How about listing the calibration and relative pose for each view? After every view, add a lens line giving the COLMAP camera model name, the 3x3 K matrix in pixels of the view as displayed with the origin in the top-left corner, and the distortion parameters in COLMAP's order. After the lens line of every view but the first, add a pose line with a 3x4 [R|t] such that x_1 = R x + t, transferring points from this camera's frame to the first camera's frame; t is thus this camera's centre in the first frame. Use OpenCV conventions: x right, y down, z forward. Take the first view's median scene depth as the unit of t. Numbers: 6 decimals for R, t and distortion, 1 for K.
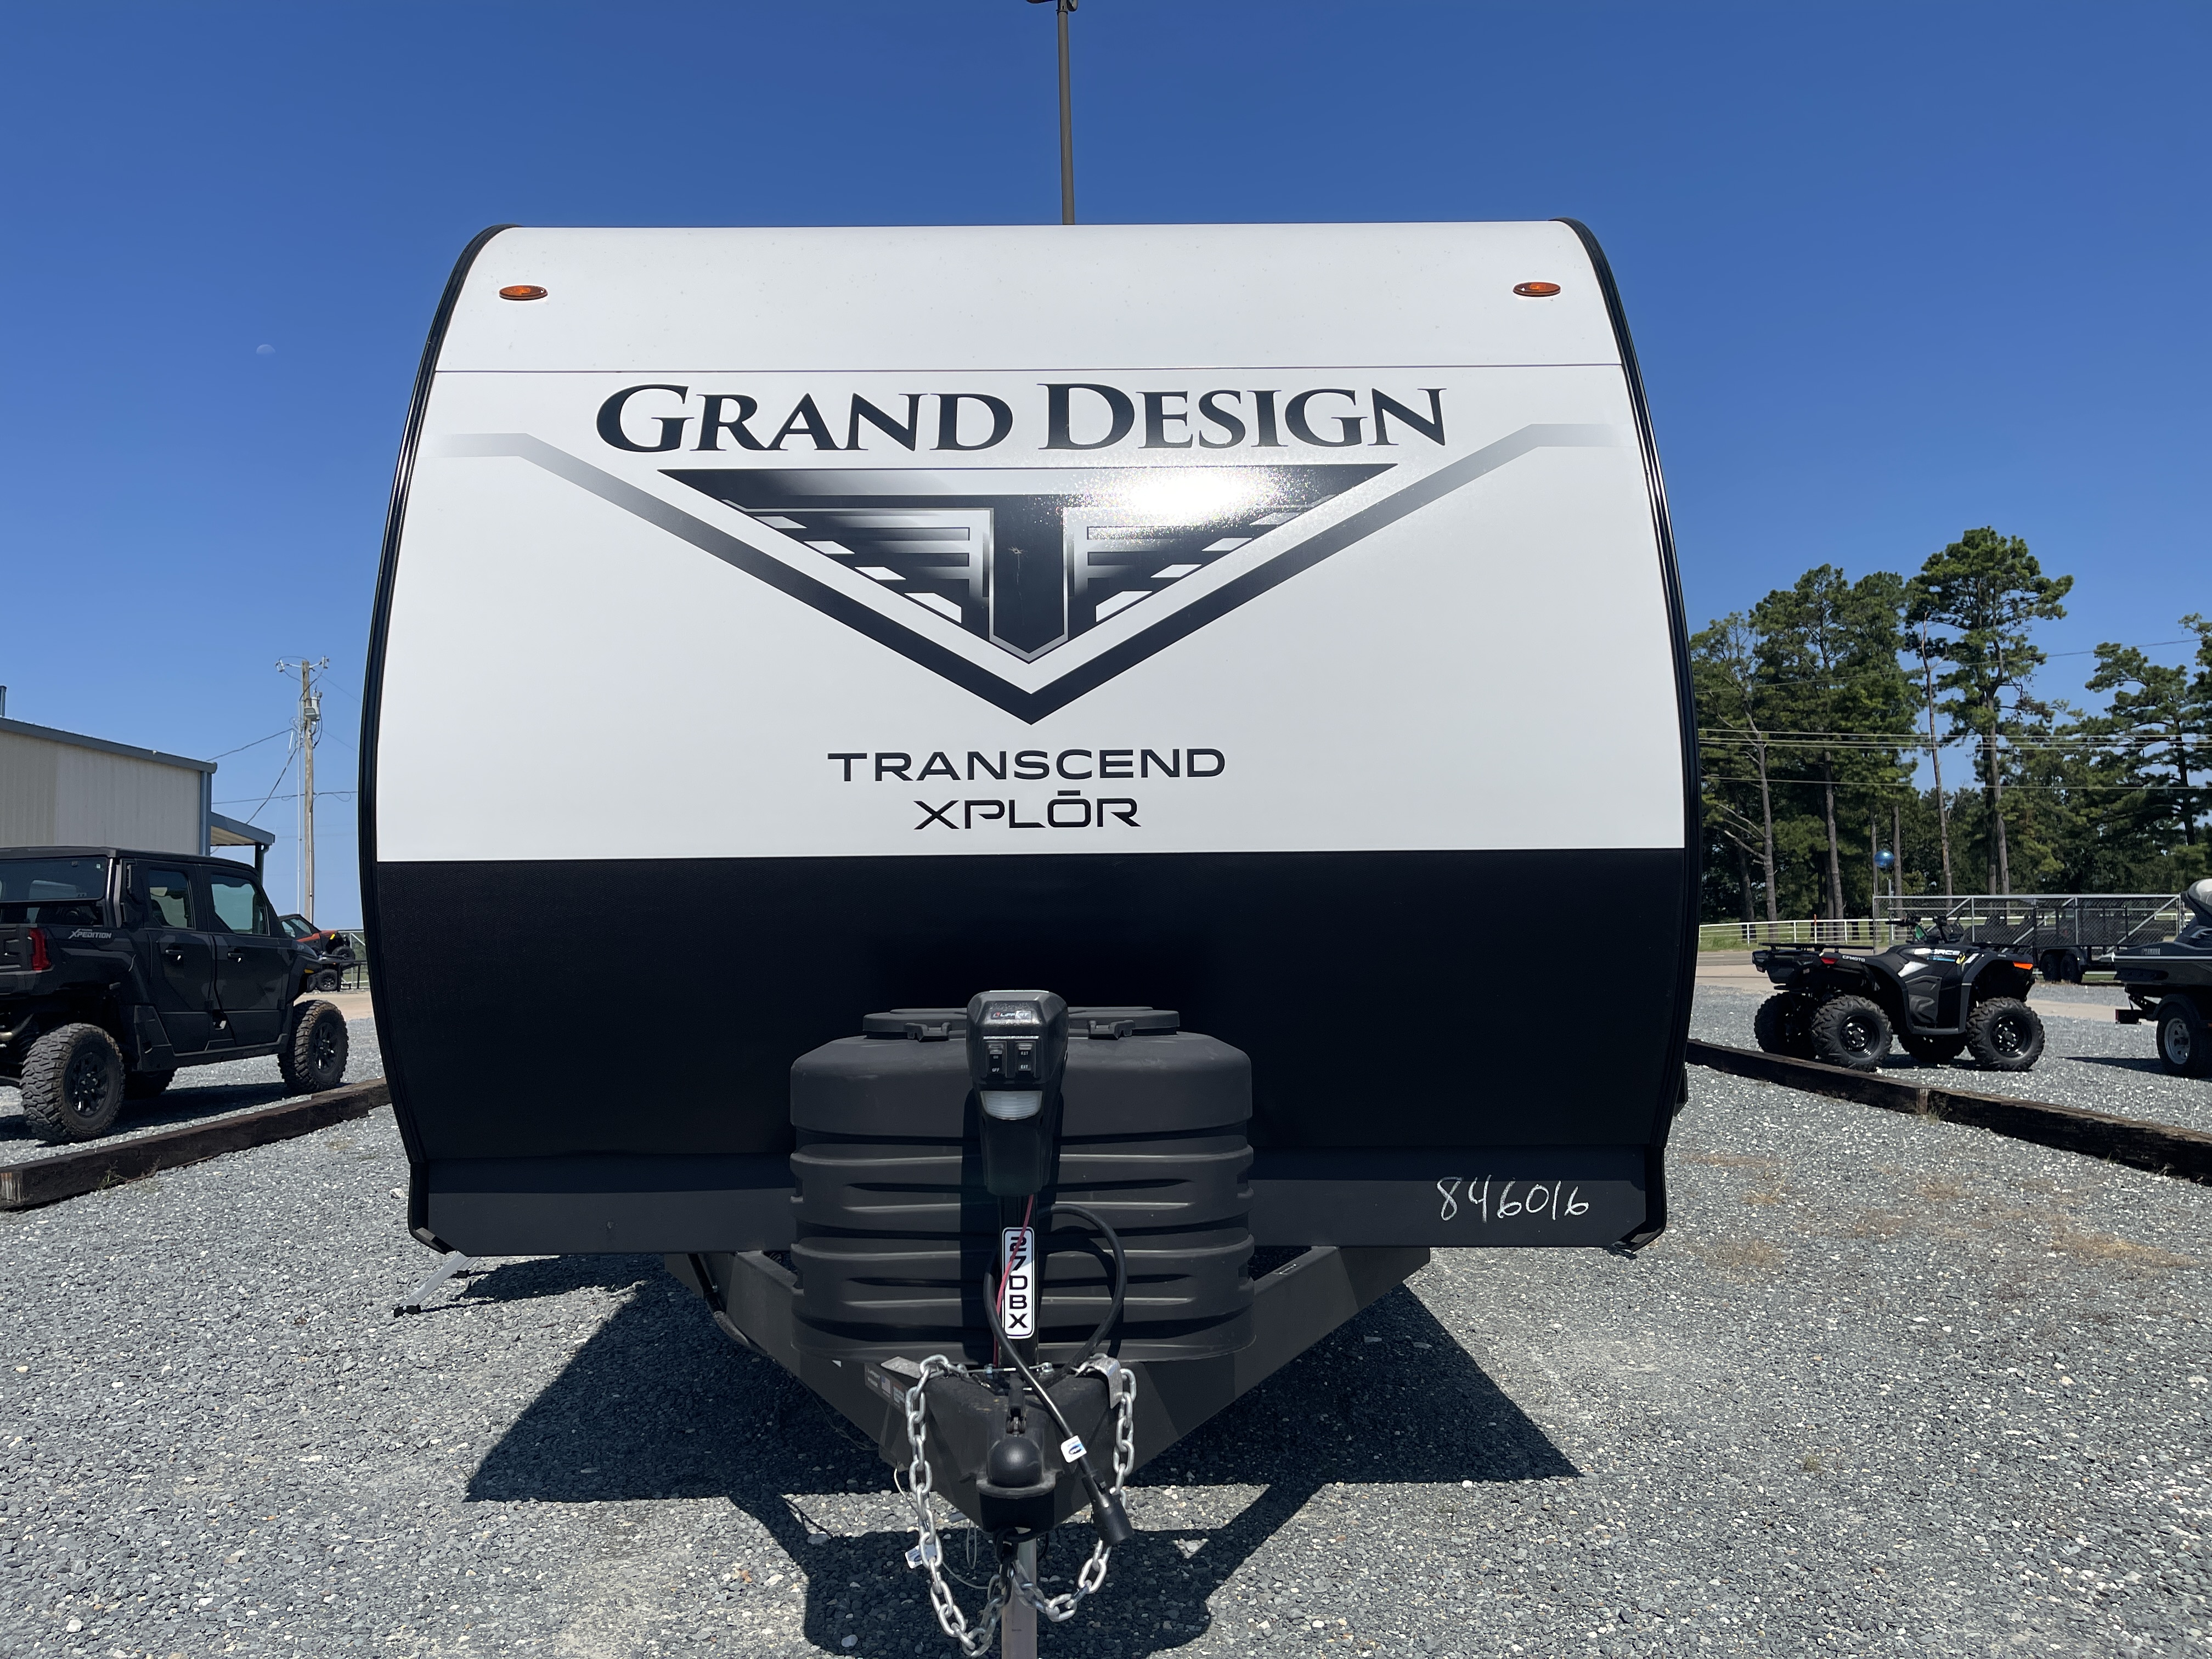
lens RADIAL K [[1679.4, 0, 1086.2], [0, 1679.4, 839.7], [0, 0, 1]] dist [0.075008, -0.100454]
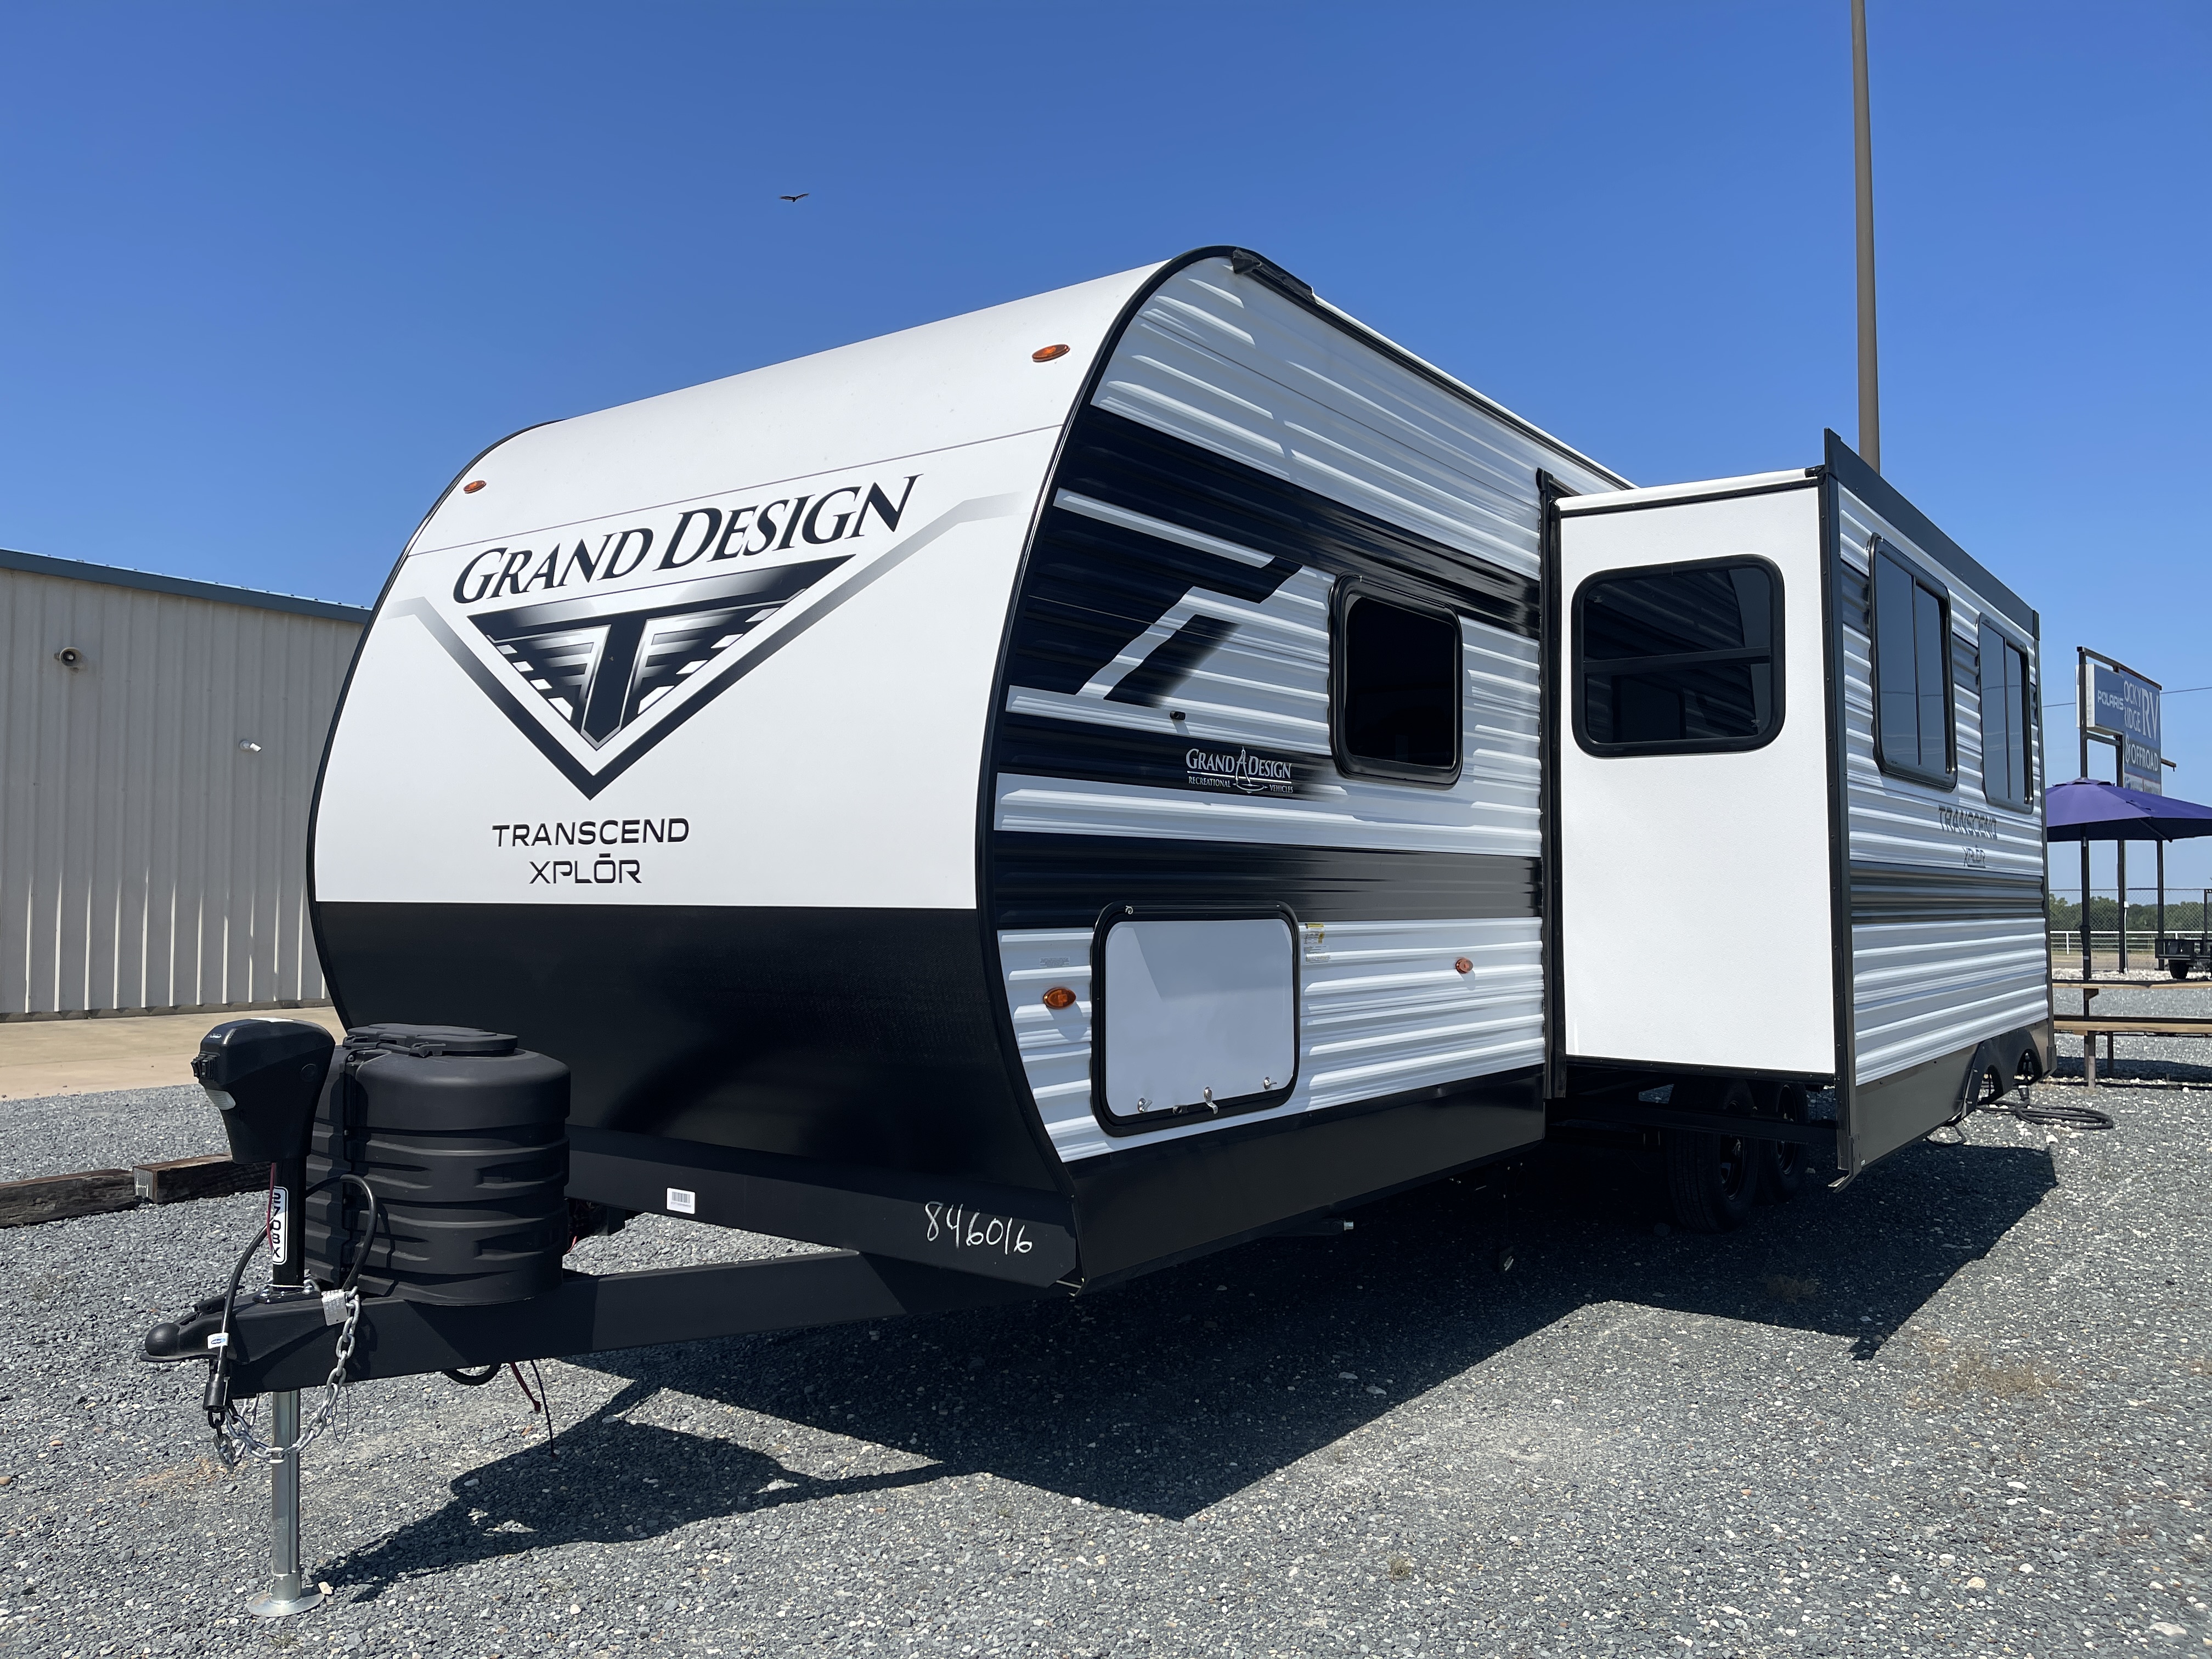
lens RADIAL K [[1679.4, 0, 1086.2], [0, 1679.4, 839.7], [0, 0, 1]] dist [0.075008, -0.100454]
pose [[0.794973, -0.004846, -0.606626, 1.032434], [0.017851, 0.999722, 0.015408, -0.052242], [0.606383, -0.023078, 0.794838, 0.219702]]
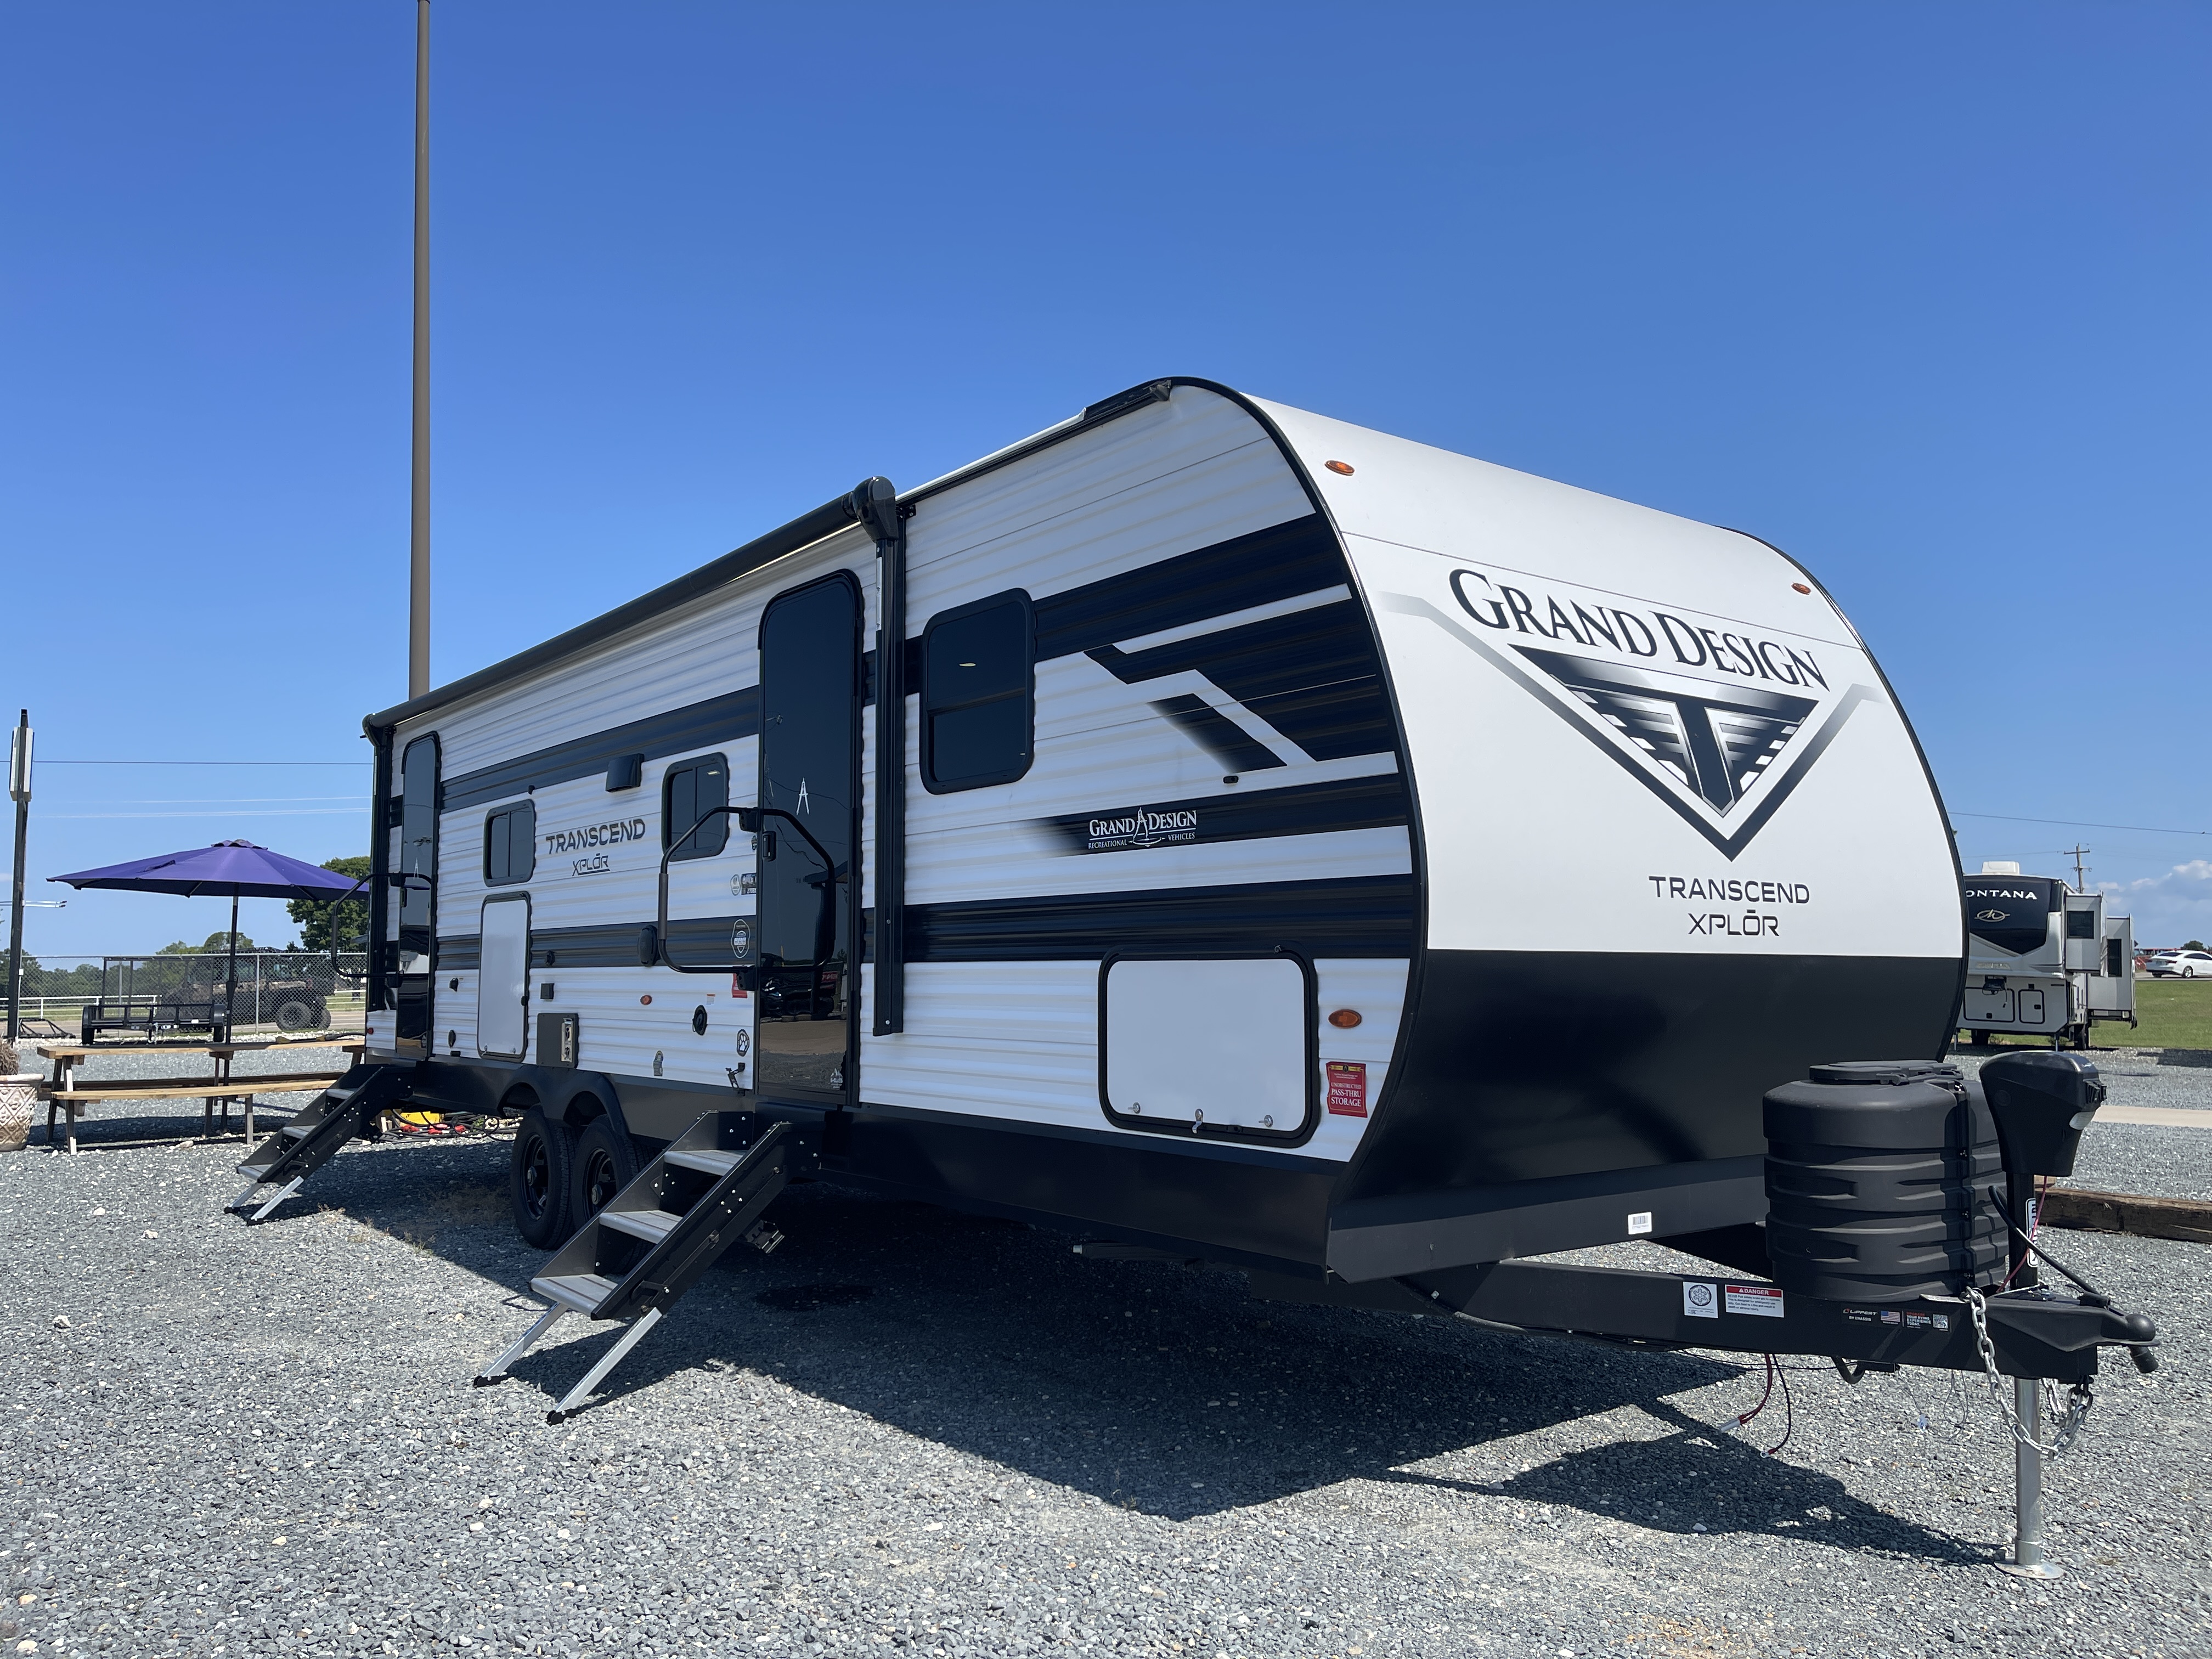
lens RADIAL K [[1662.7, 0, 1106.0], [0, 1662.7, 829.5], [0, 0, 1]] dist [0.046932, 0.002455]
pose [[0.795591, 0.063277, 0.602520, -1.314451], [-0.041727, 0.997892, -0.049702, -0.003303], [-0.604395, 0.014401, 0.796554, 0.190695]]
